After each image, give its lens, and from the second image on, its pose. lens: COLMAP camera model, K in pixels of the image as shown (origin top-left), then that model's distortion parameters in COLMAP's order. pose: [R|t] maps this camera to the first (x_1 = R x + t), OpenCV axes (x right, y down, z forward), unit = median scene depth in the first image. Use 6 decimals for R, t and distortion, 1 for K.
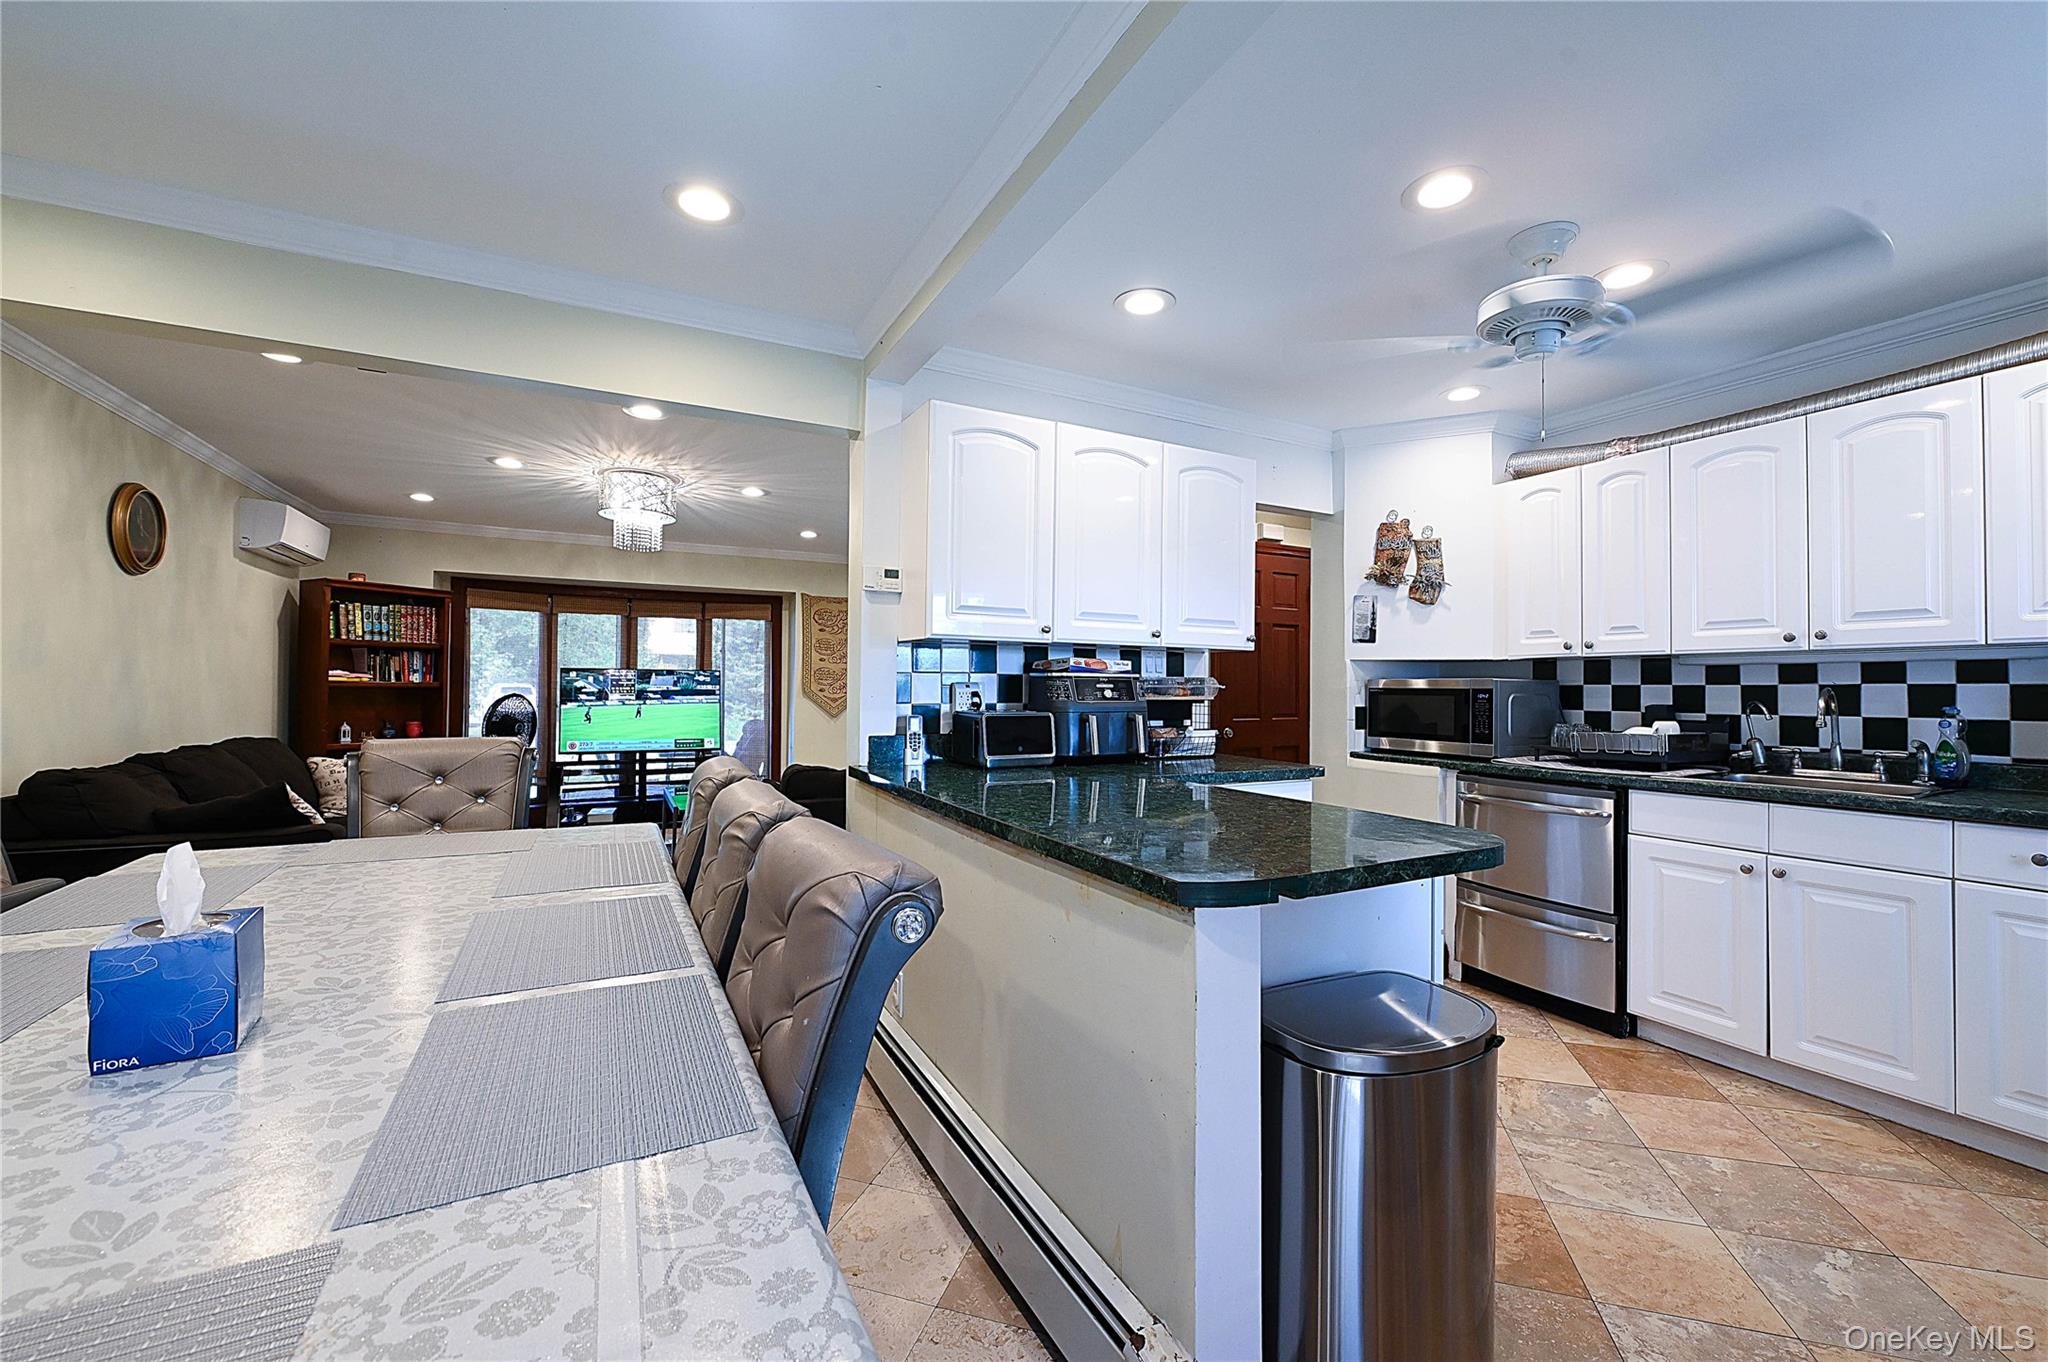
lens RADIAL K [[842.3, 0, 1024.0], [0, 842.3, 681.0], [0, 0, 1]] dist [-0.005758, -0.000677]
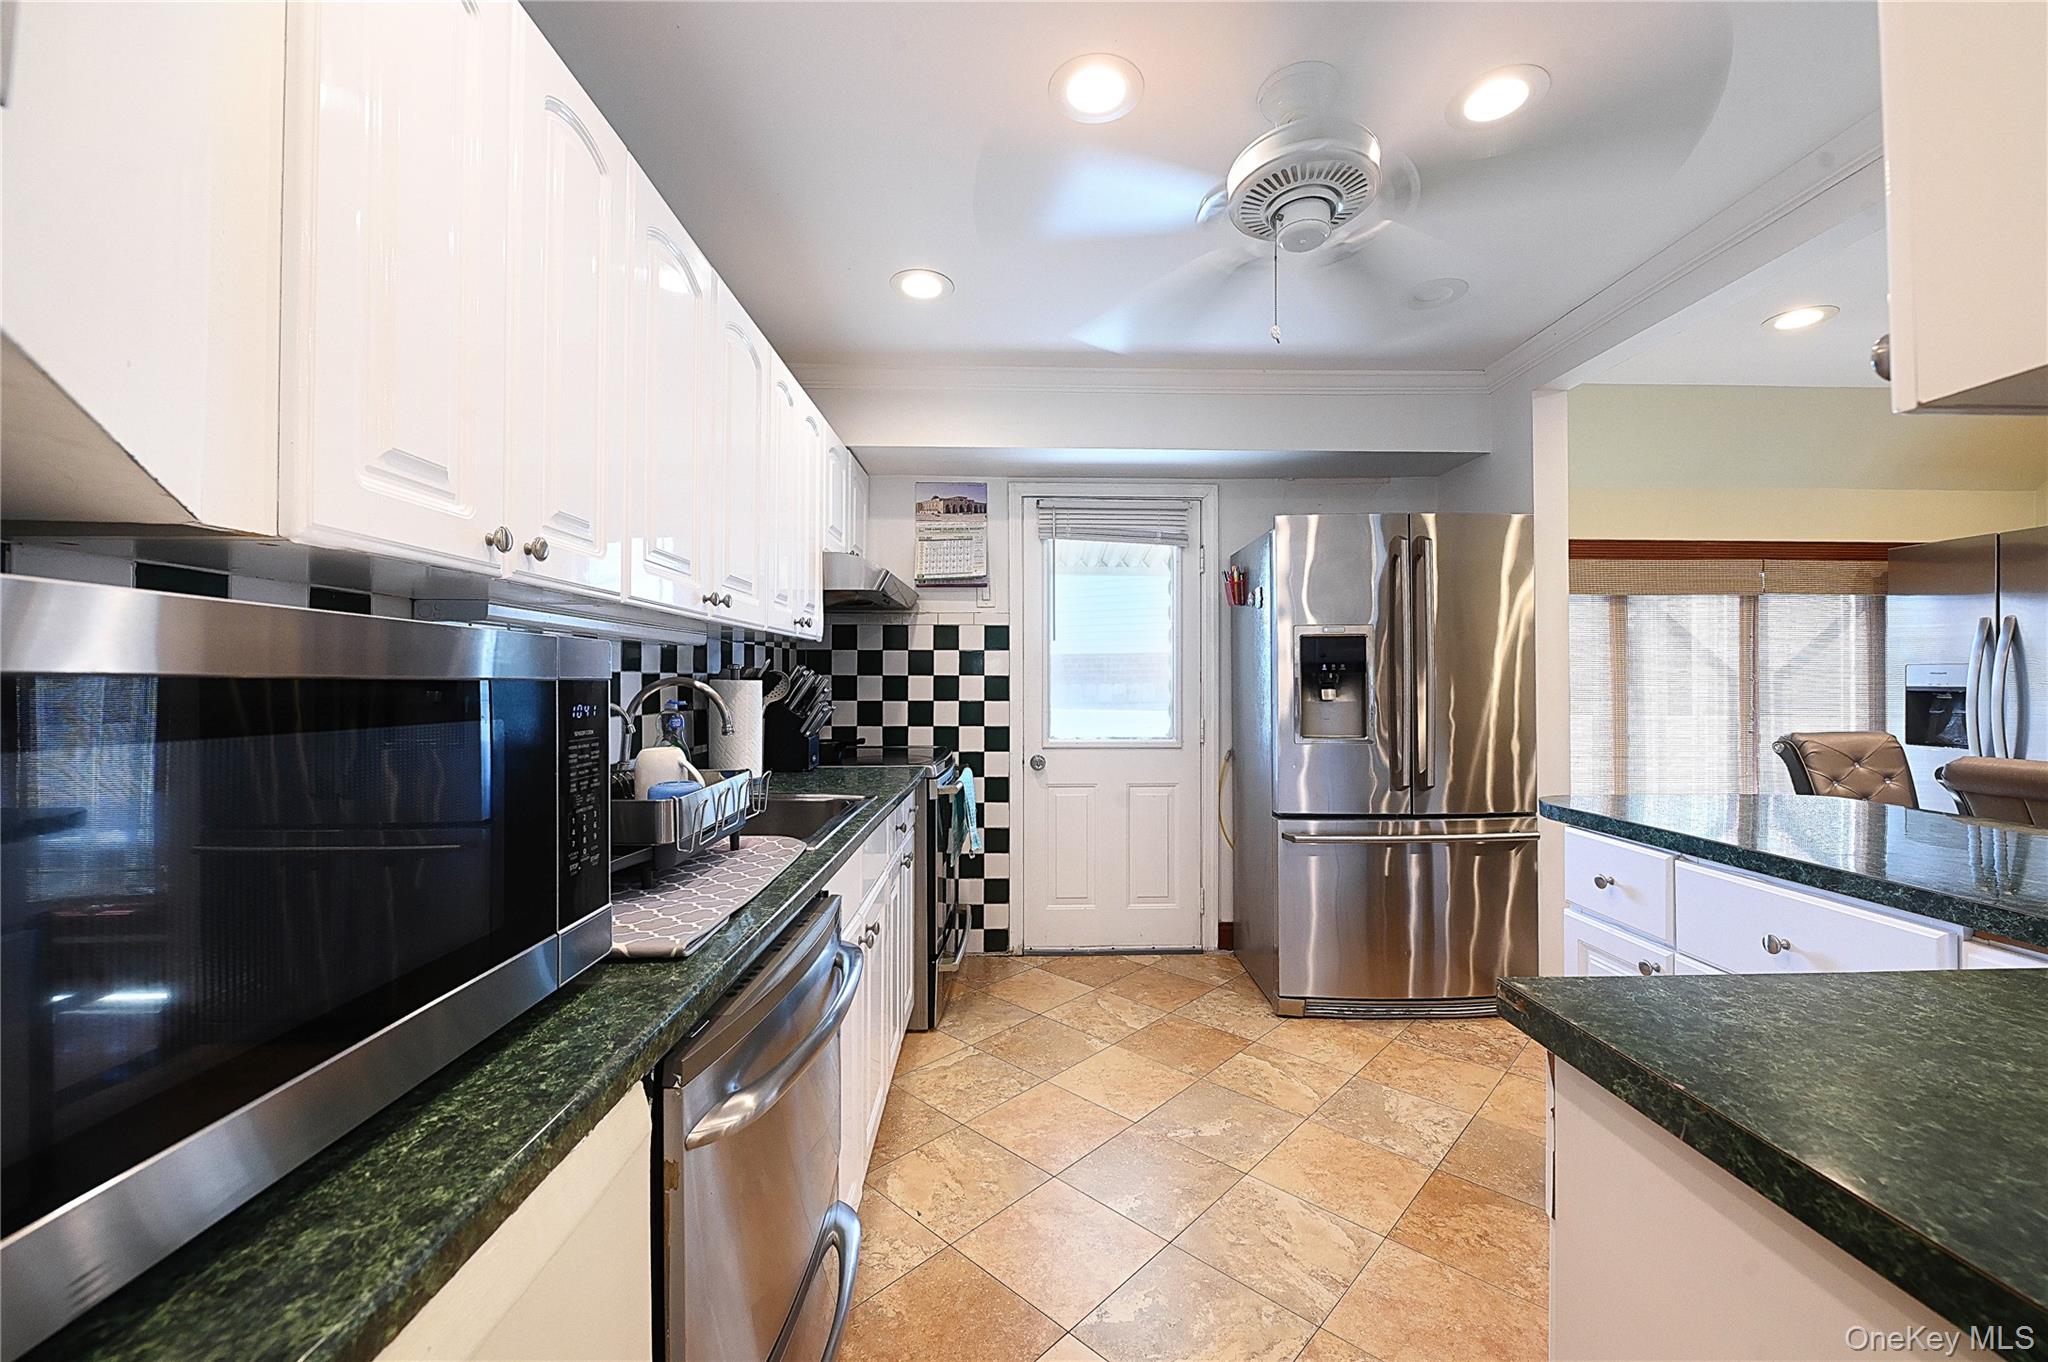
lens RADIAL K [[857.8, 0, 1024.0], [0, 857.8, 681.0], [0, 0, 1]] dist [-0.007124, 0.000447]
pose [[-0.905948, -0.004207, 0.423369, 0.576386], [-0.008029, 0.999942, -0.007243, 0.029930], [-0.423313, -0.009961, -0.905929, 1.981467]]
